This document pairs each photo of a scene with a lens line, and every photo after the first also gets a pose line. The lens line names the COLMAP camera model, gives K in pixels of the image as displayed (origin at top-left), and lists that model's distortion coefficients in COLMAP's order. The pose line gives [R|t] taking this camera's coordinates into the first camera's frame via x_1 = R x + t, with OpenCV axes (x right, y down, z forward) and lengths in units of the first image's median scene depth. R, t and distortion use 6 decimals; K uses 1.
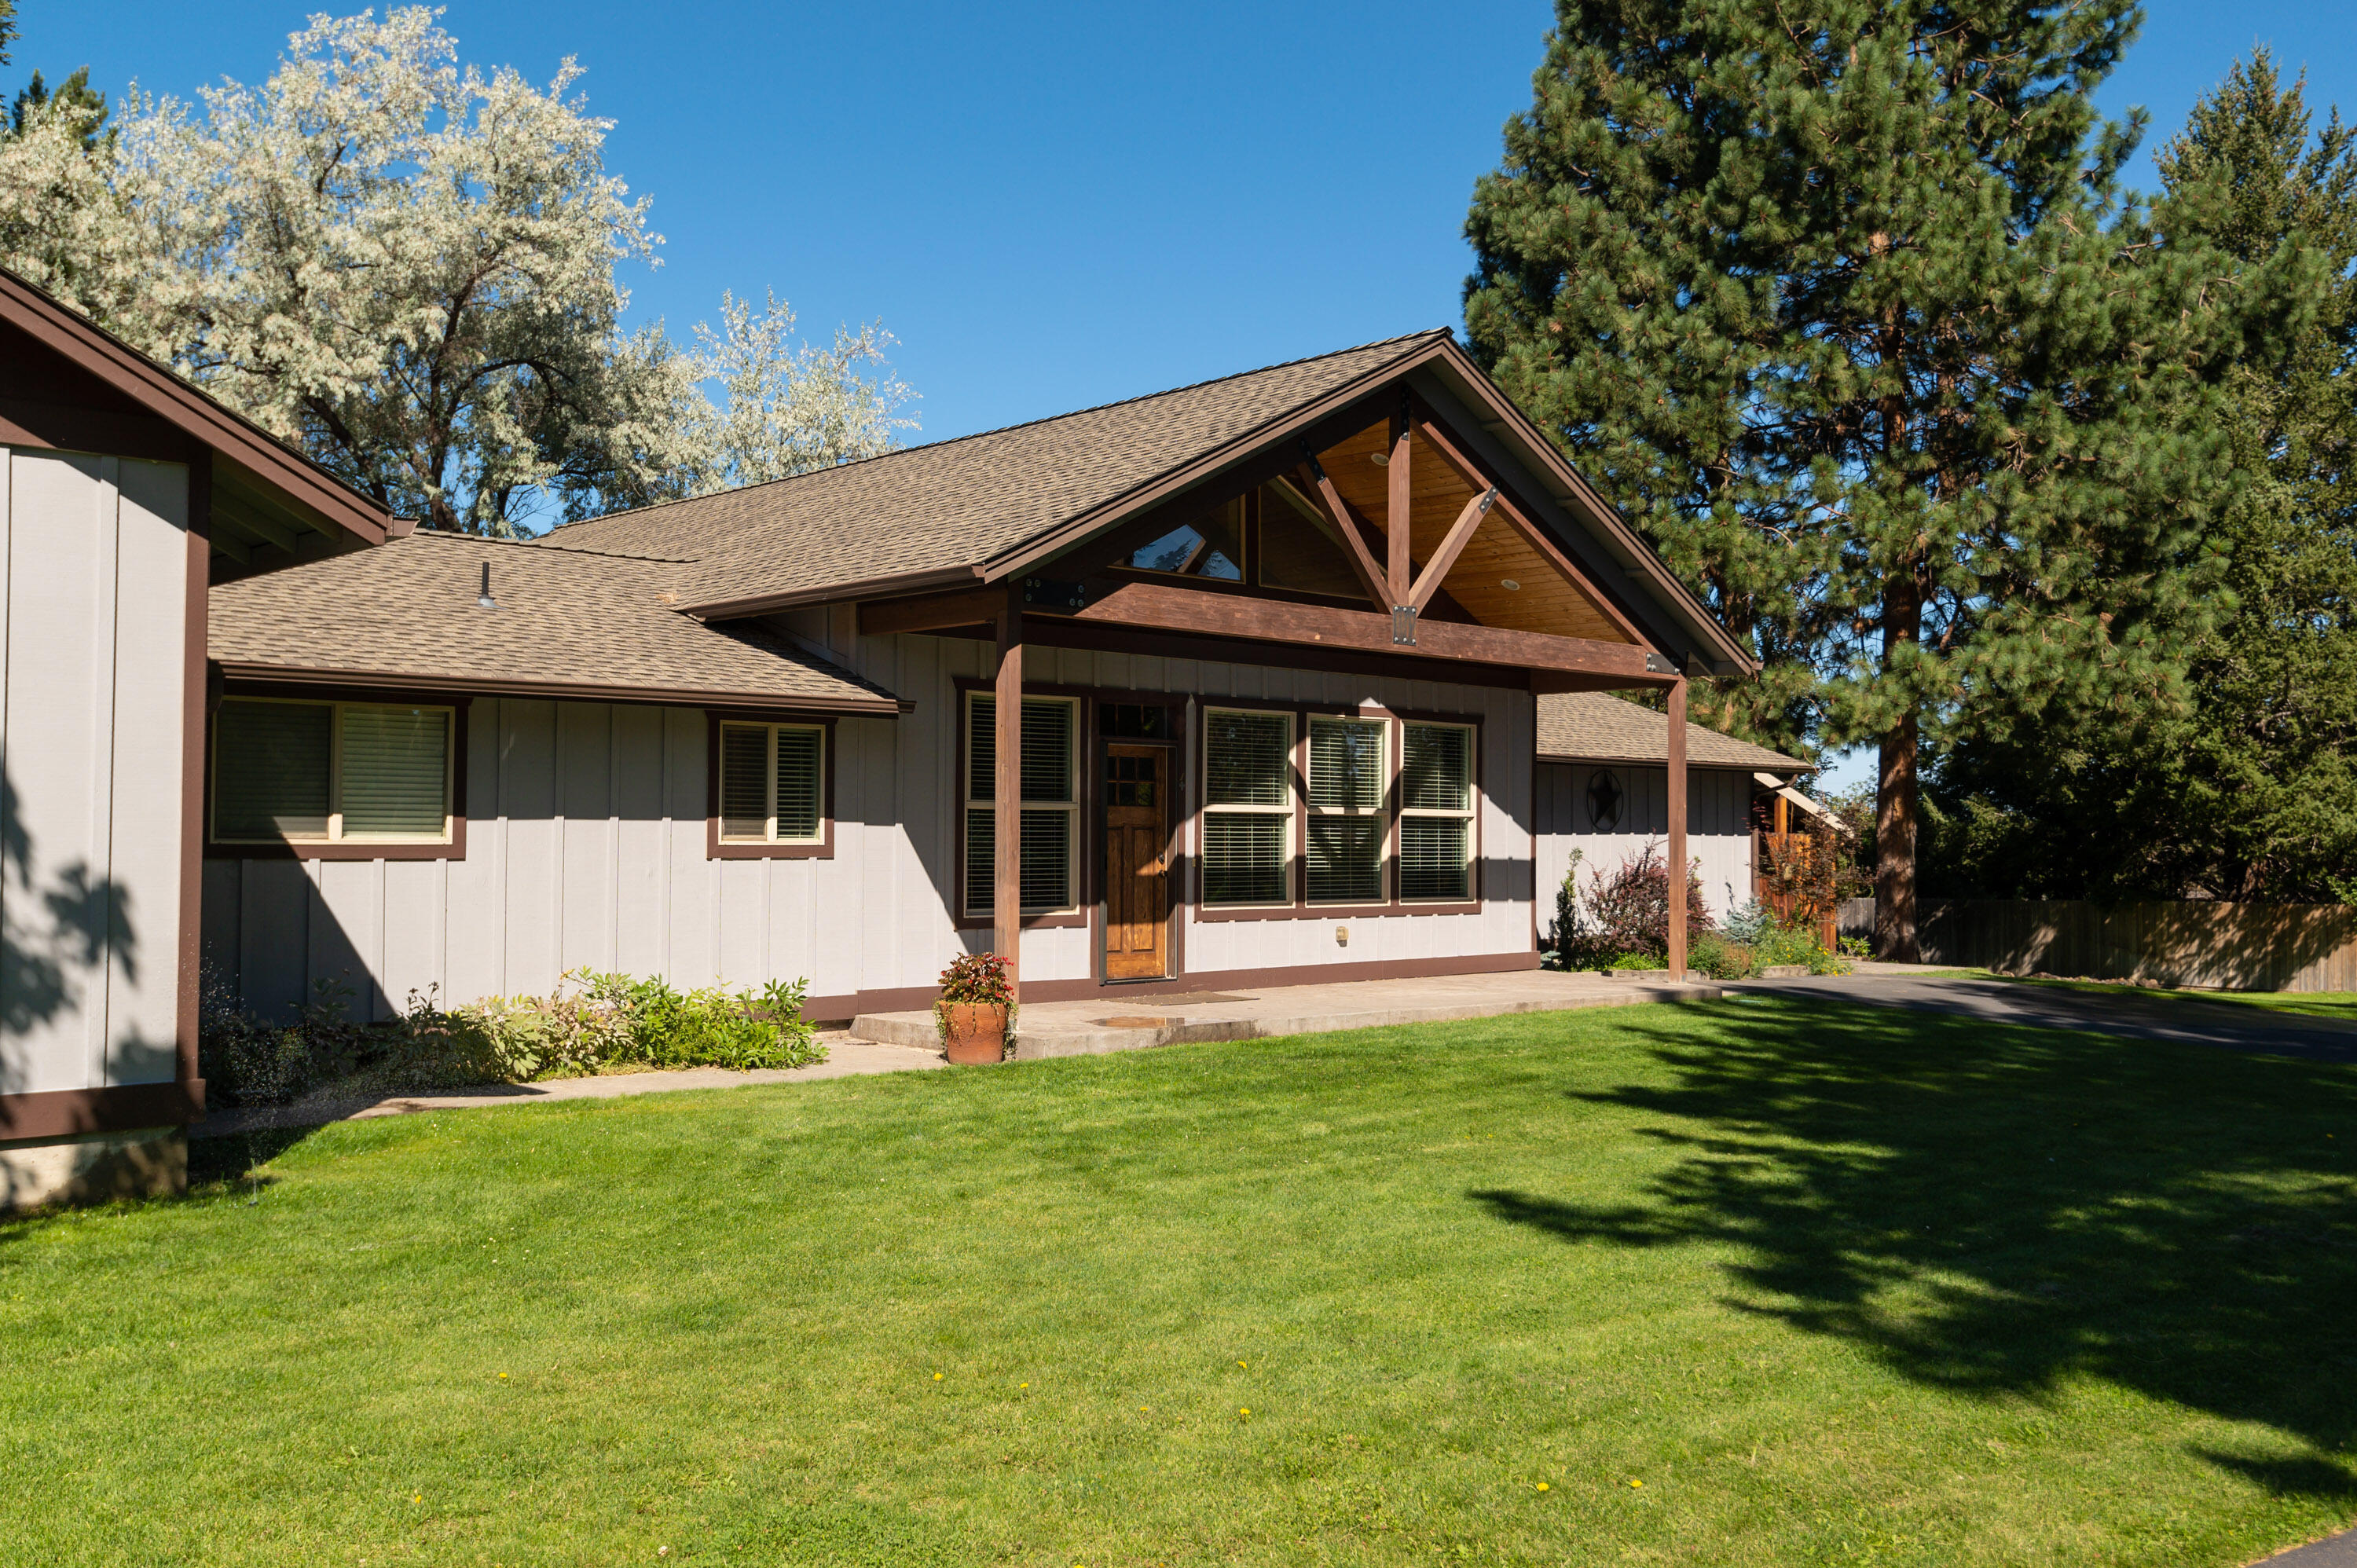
lens RADIAL K [[2146.5, 0, 1171.2], [0, 2146.5, 781.8], [0, 0, 1]] dist [0.002326, 0.001811]
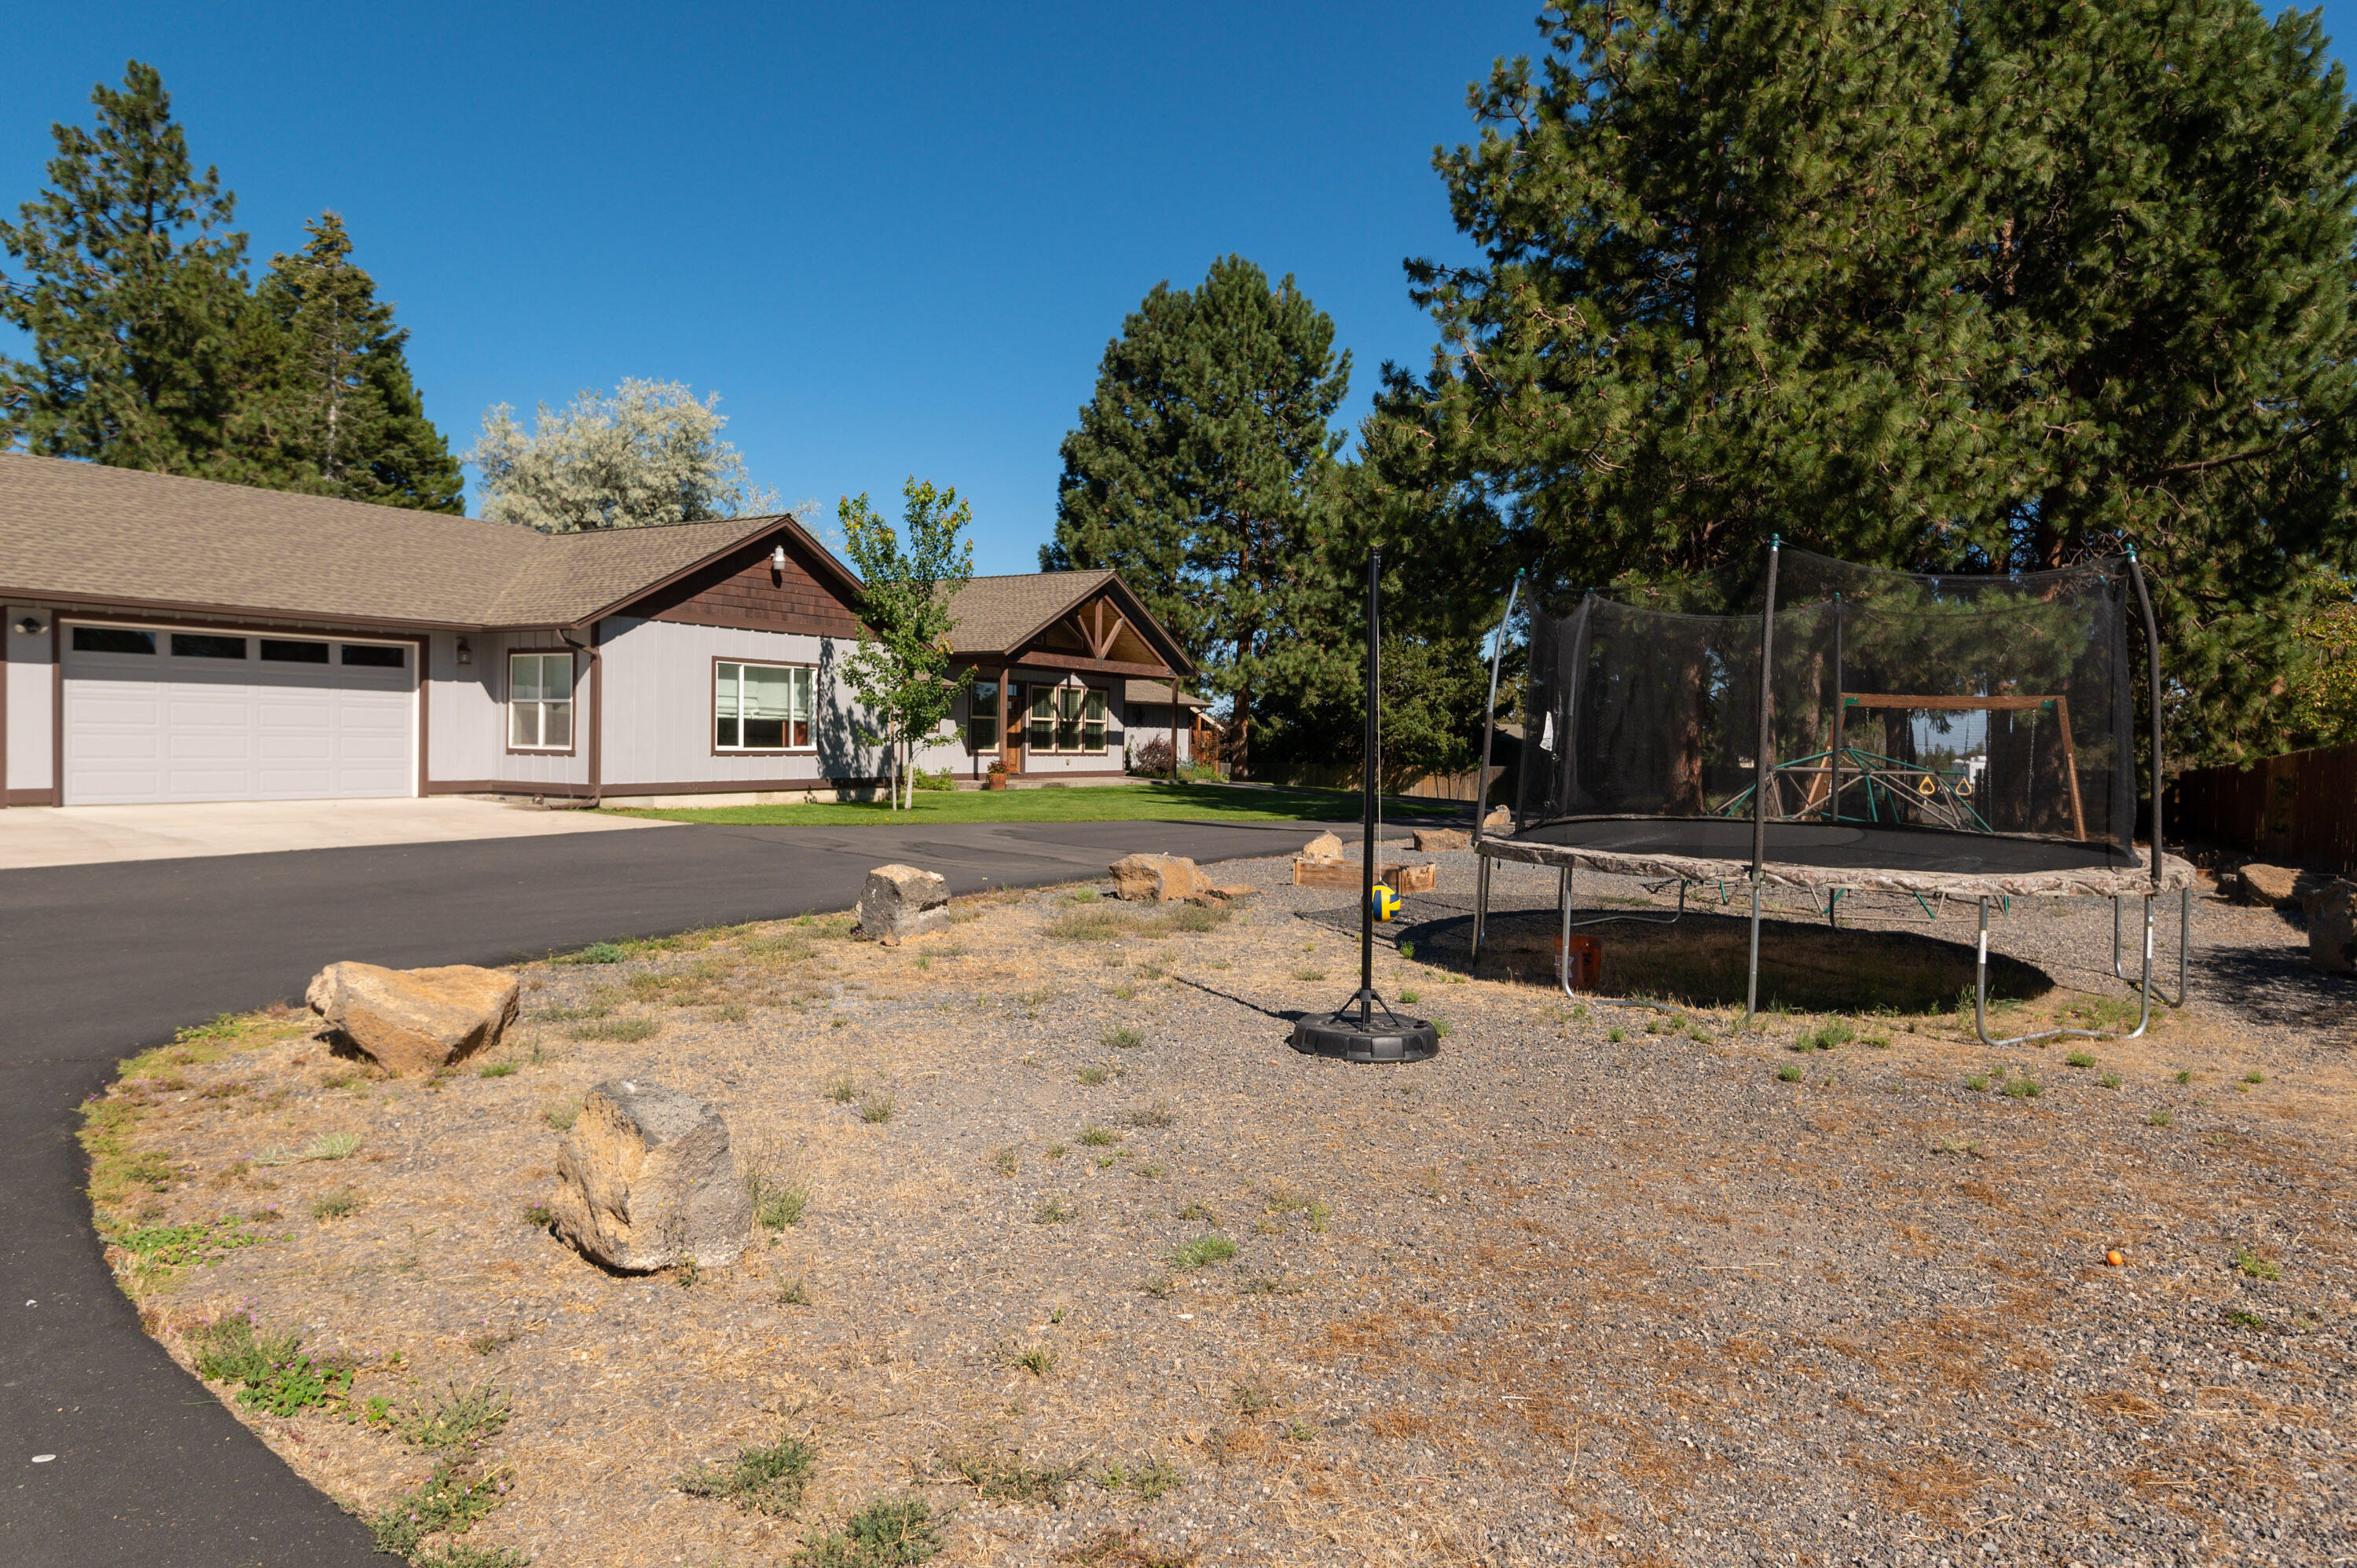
lens RADIAL K [[1464.4, 0, 1181.9], [0, 1464.4, 787.9], [0, 0, 1]] dist [-0.004049, -0.004860]
pose [[0.957410, 0.005554, 0.288679, -0.205785], [-0.024287, 0.997821, 0.061352, -0.011861], [-0.287709, -0.065750, 0.955458, -0.574236]]
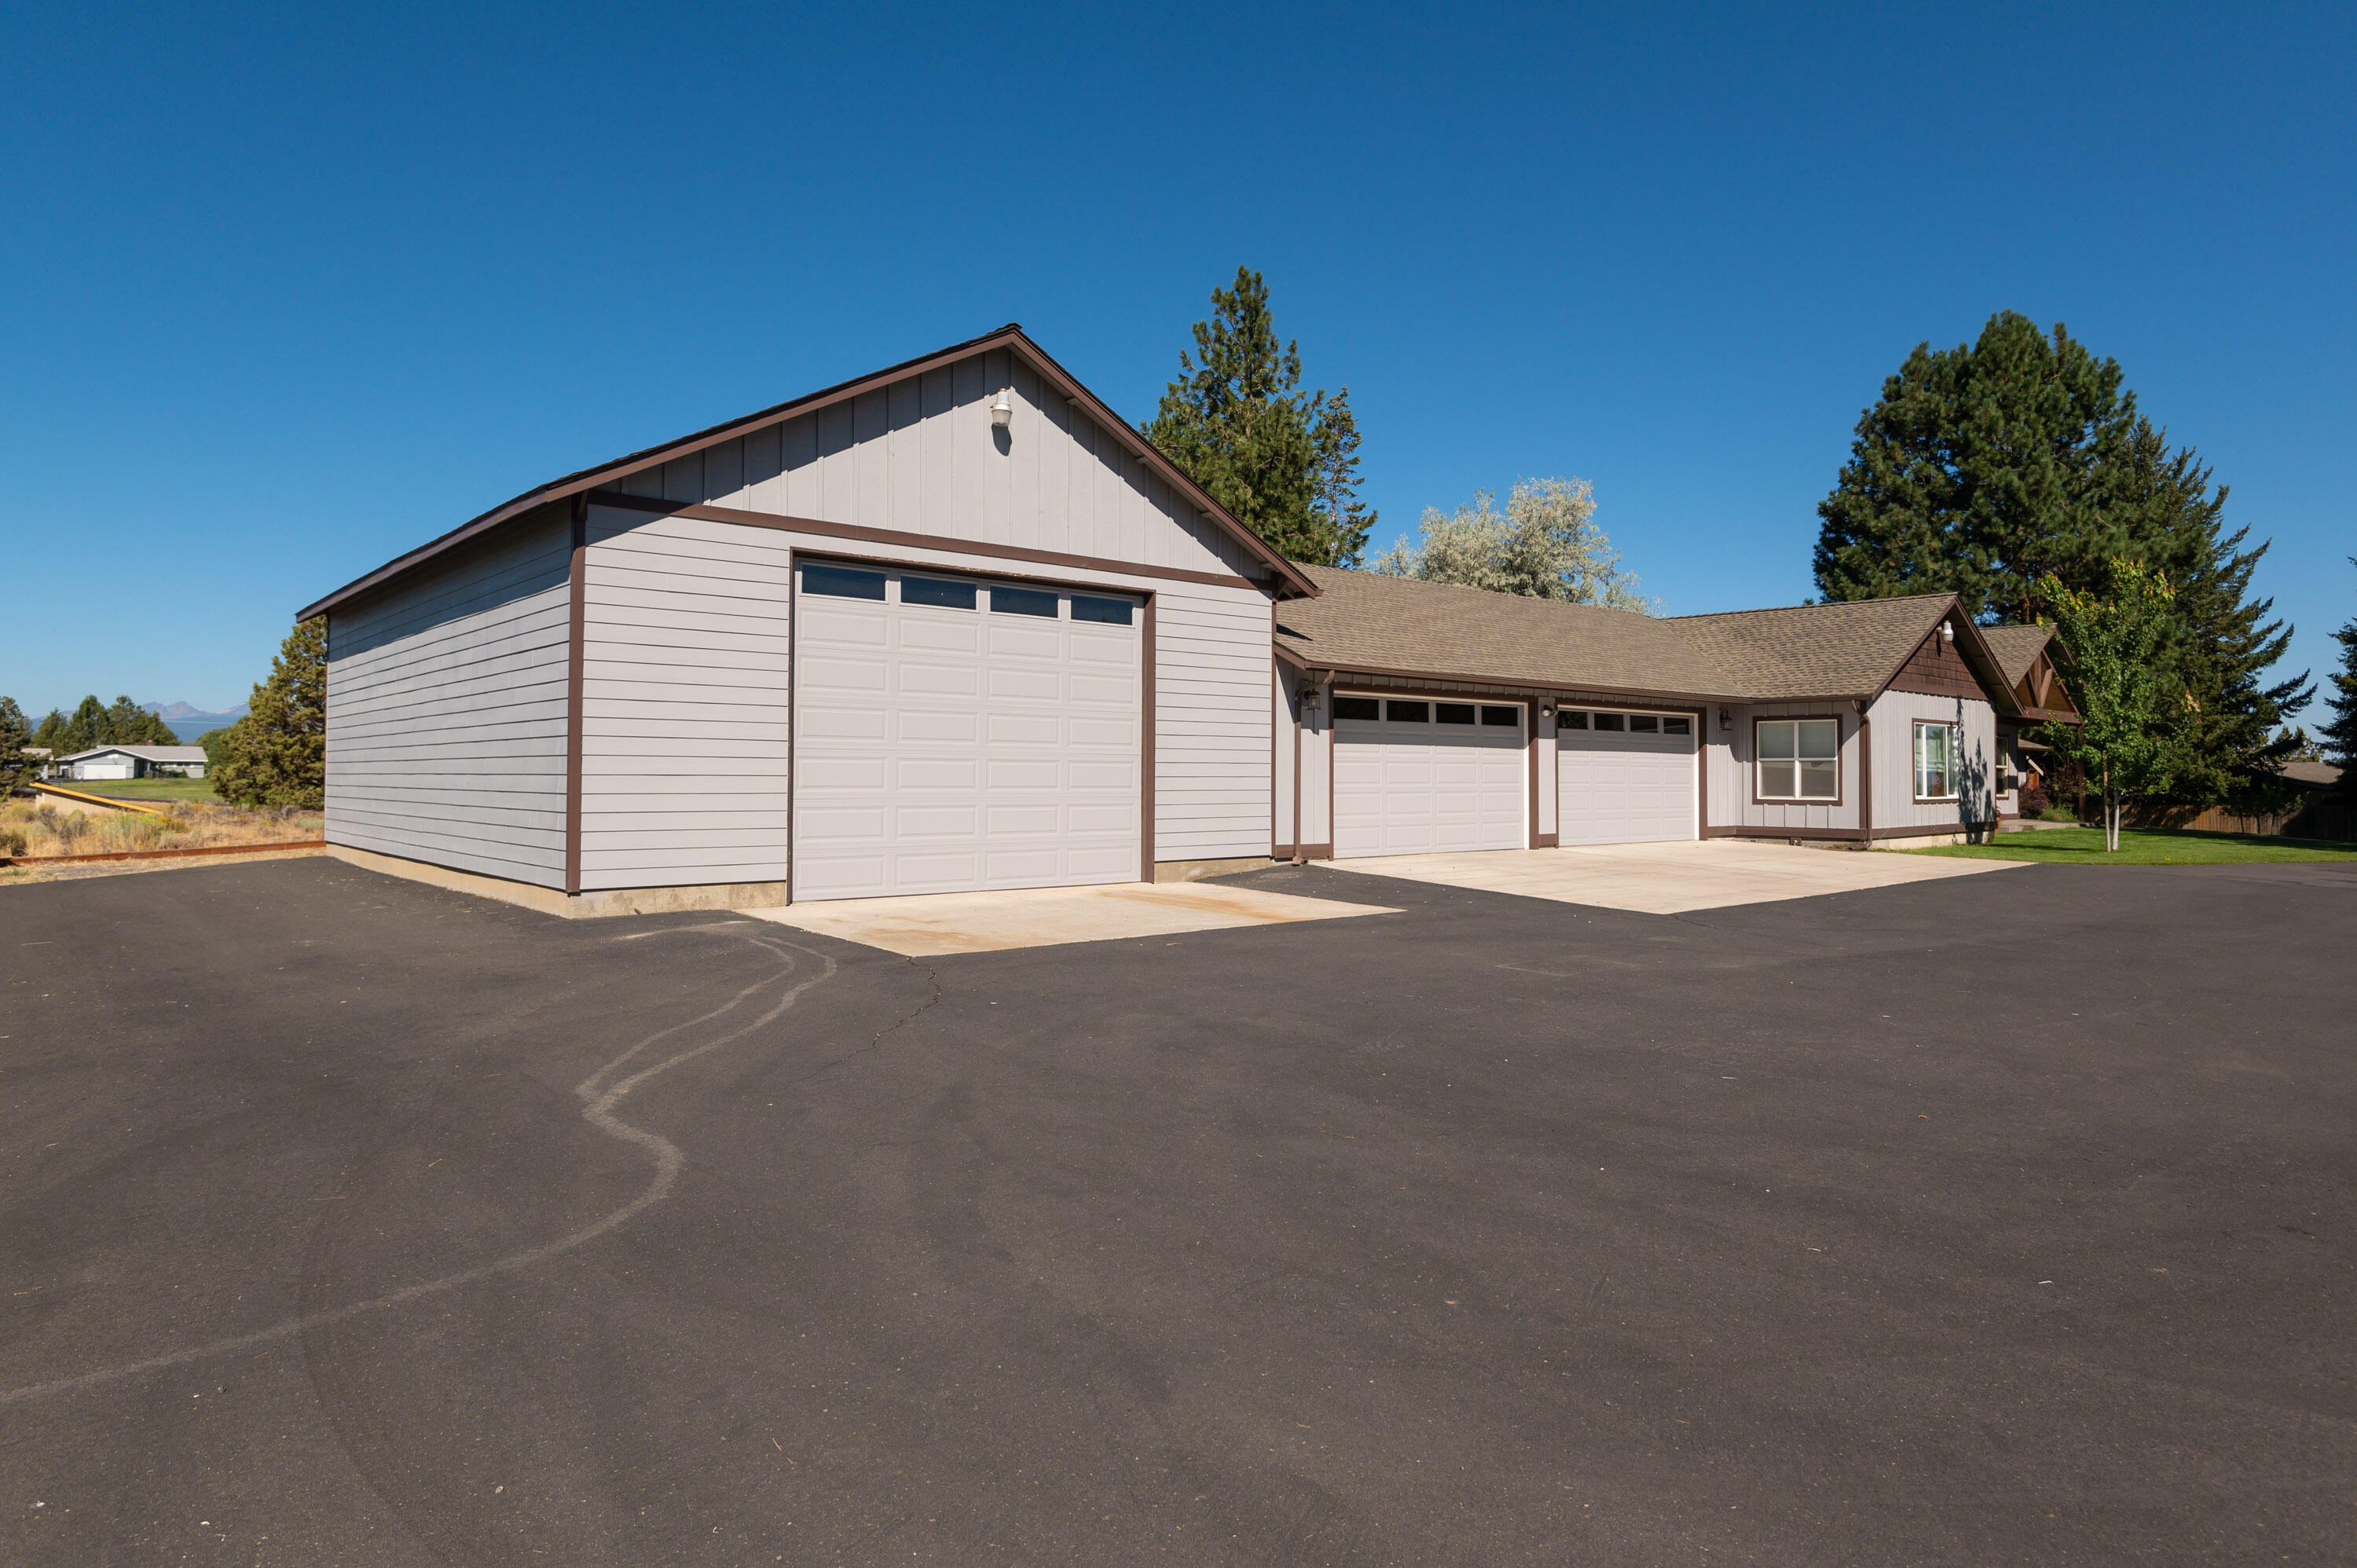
lens RADIAL K [[1381.7, 0, 1178.2], [0, 1381.7, 773.5], [0, 0, 1]] dist [-0.007066, -0.002280]
pose [[0.999573, 0.004247, -0.028900, -0.606777], [-0.003467, 0.999630, 0.026980, -0.015032], [0.029004, -0.026869, 0.999218, -0.612635]]
